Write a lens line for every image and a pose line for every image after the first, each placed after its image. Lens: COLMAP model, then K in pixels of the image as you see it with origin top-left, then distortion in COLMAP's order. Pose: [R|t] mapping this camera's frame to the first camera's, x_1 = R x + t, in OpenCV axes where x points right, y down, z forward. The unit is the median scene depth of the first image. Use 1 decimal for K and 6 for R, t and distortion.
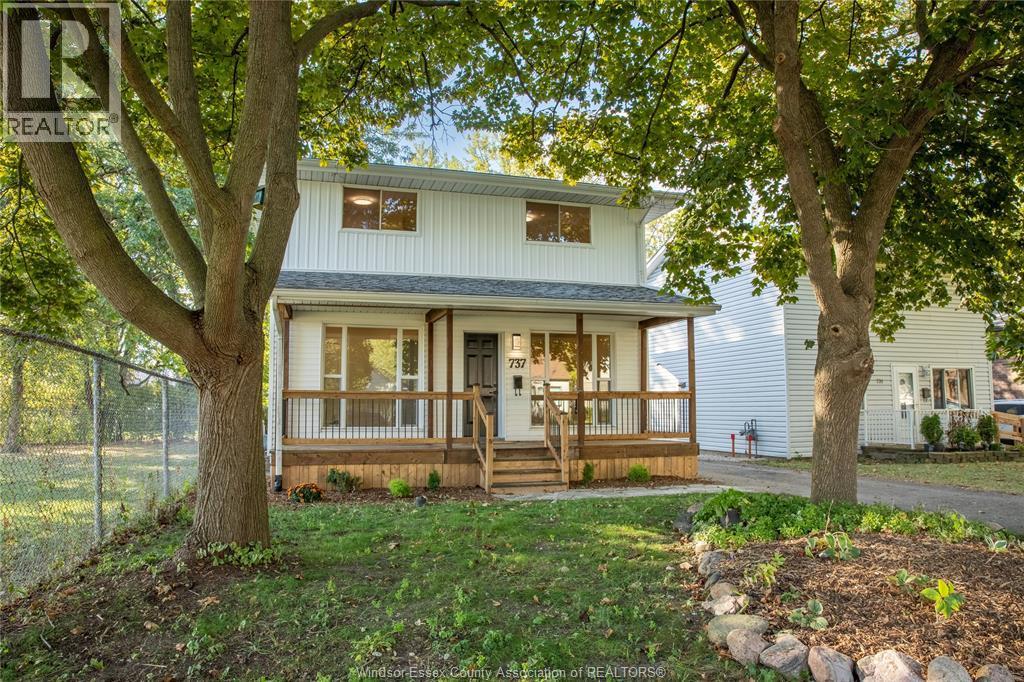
lens RADIAL K [[719.6, 0, 496.8], [0, 719.6, 347.1], [0, 0, 1]] dist [-0.082036, 0.025140]
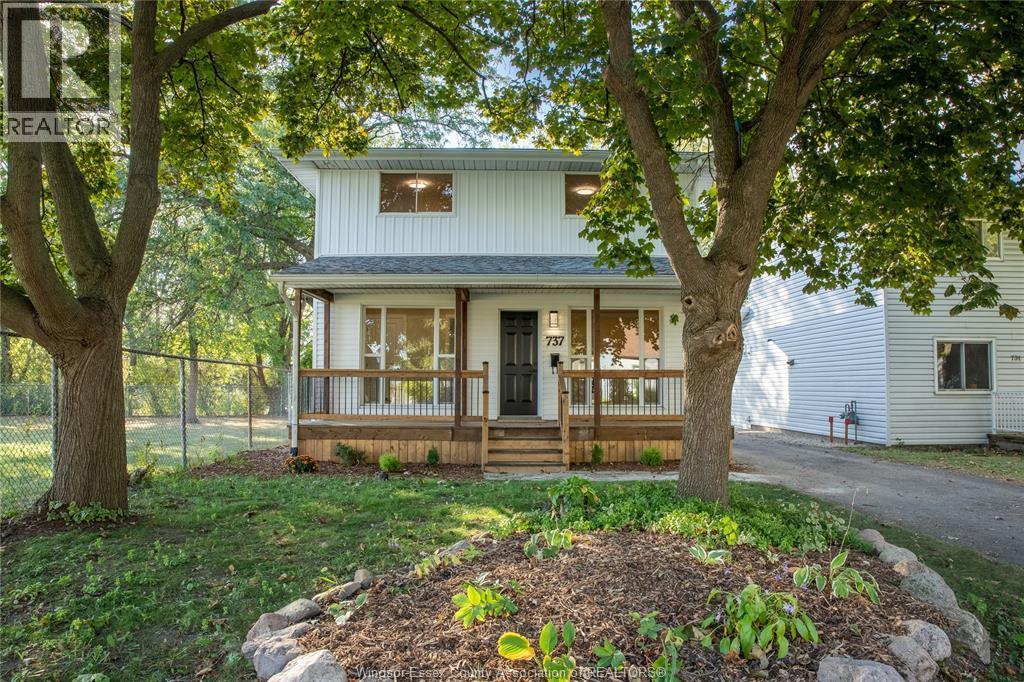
lens RADIAL K [[719.6, 0, 483.3], [0, 719.6, 348.3], [0, 0, 1]] dist [-0.082036, 0.025140]
pose [[0.962457, -0.007784, -0.271323, 0.219164], [0.016658, 0.999398, 0.030418, 0.000990], [0.270923, -0.033795, 0.962007, 0.034116]]
